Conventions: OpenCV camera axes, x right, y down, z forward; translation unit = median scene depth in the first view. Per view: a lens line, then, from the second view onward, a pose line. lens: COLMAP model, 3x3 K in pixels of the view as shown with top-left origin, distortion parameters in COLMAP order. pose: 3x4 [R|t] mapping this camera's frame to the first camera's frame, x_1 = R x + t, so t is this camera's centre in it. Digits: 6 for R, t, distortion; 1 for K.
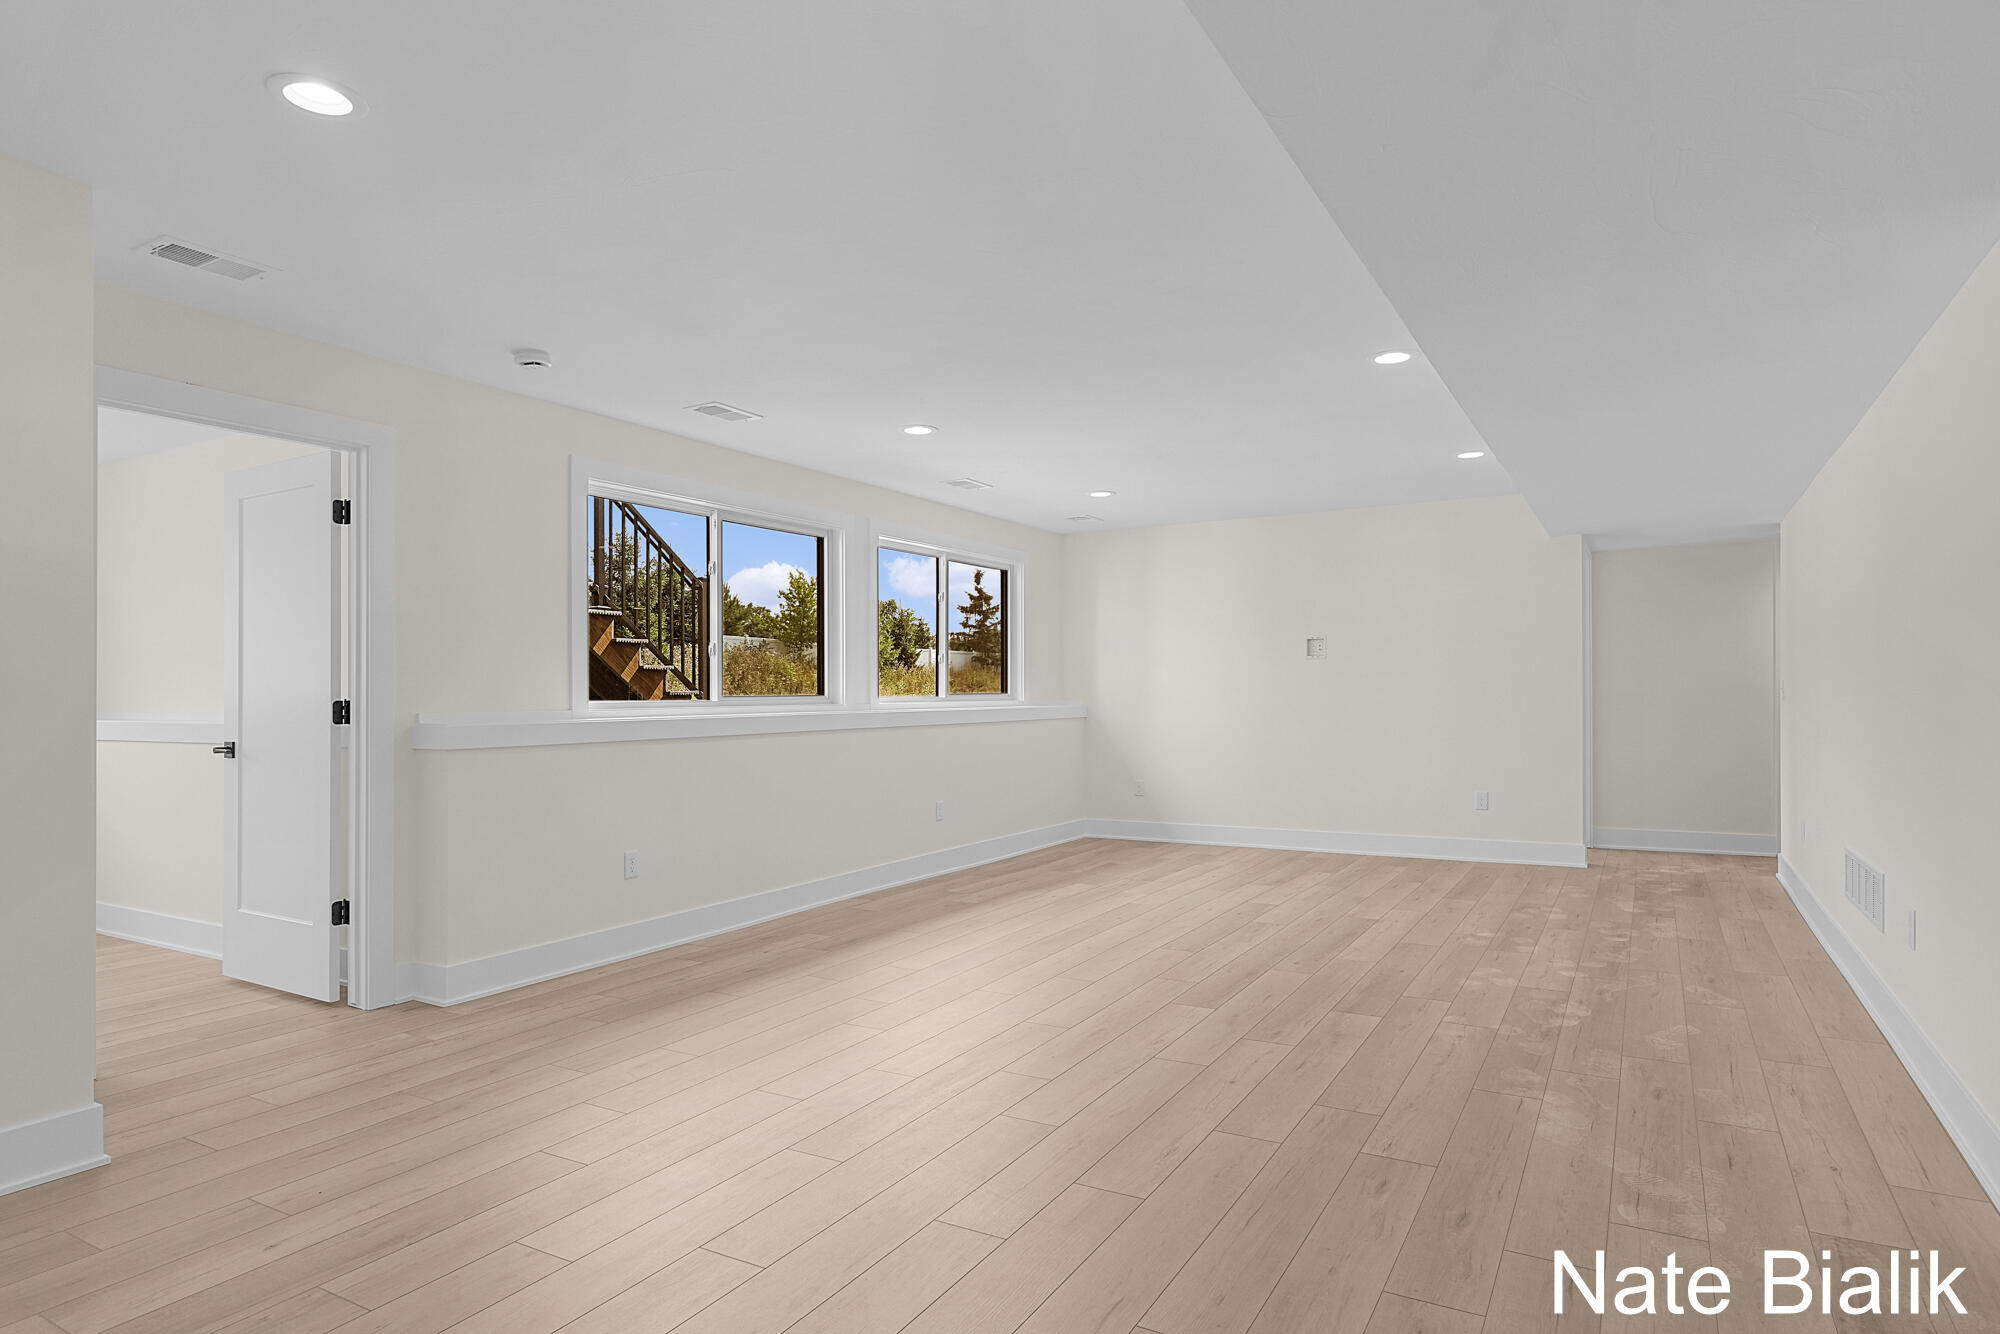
lens RADIAL K [[1123.7, 0, 1000.0], [0, 1123.7, 667.0], [0, 0, 1]] dist [0.003660, -0.000327]
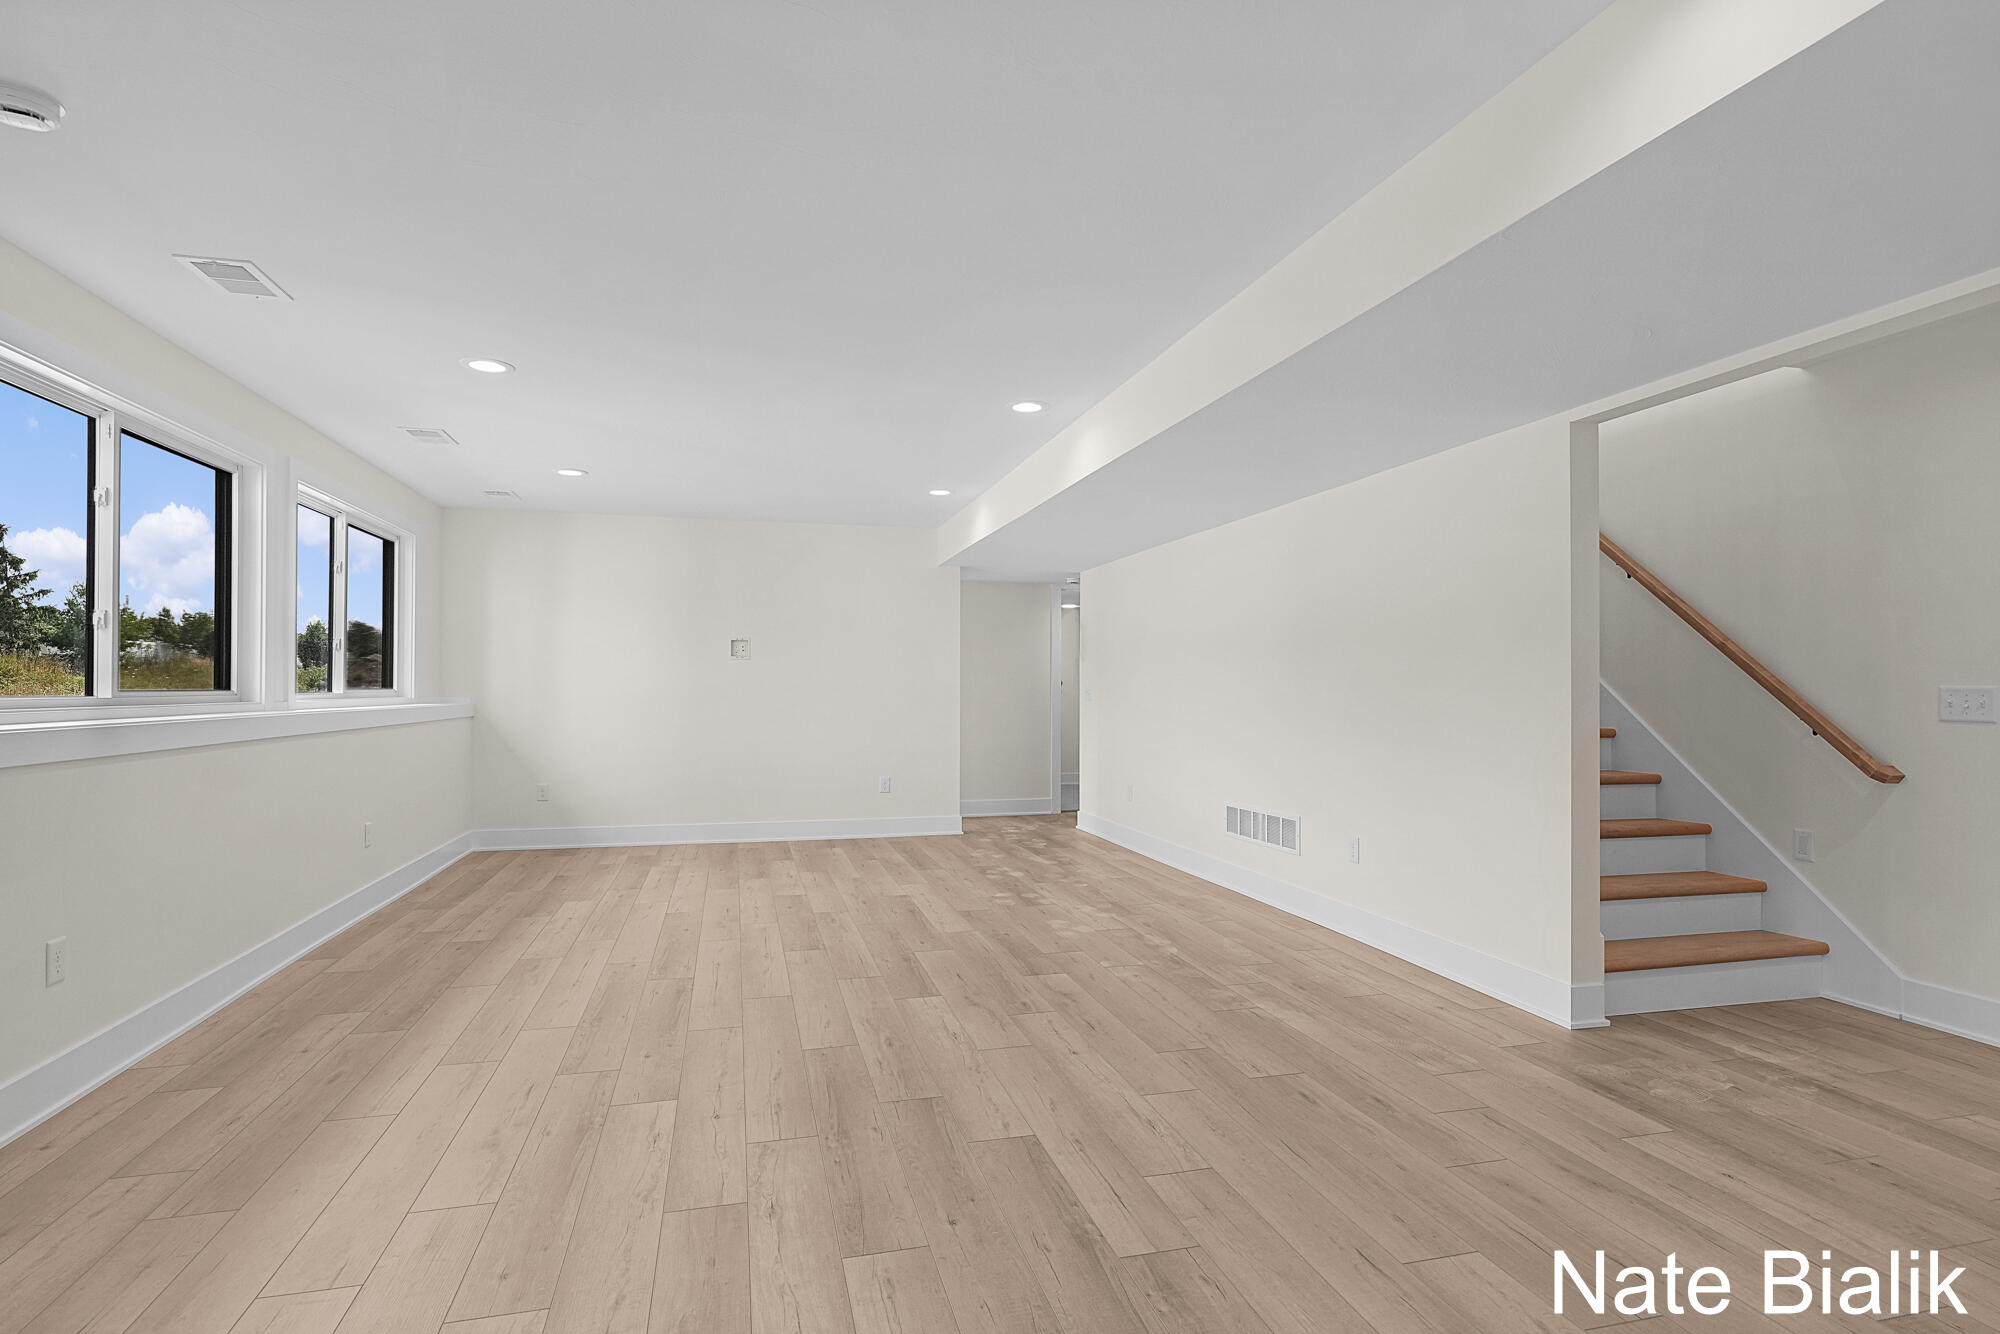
lens RADIAL K [[1033.2, 0, 1000.0], [0, 1033.2, 667.0], [0, 0, 1]] dist [0.002099, 0.000126]
pose [[0.707078, 0.024901, 0.706697, -0.310853], [-0.025627, 0.999626, -0.009581, 0.004206], [-0.706671, -0.011336, 0.707452, 0.193468]]
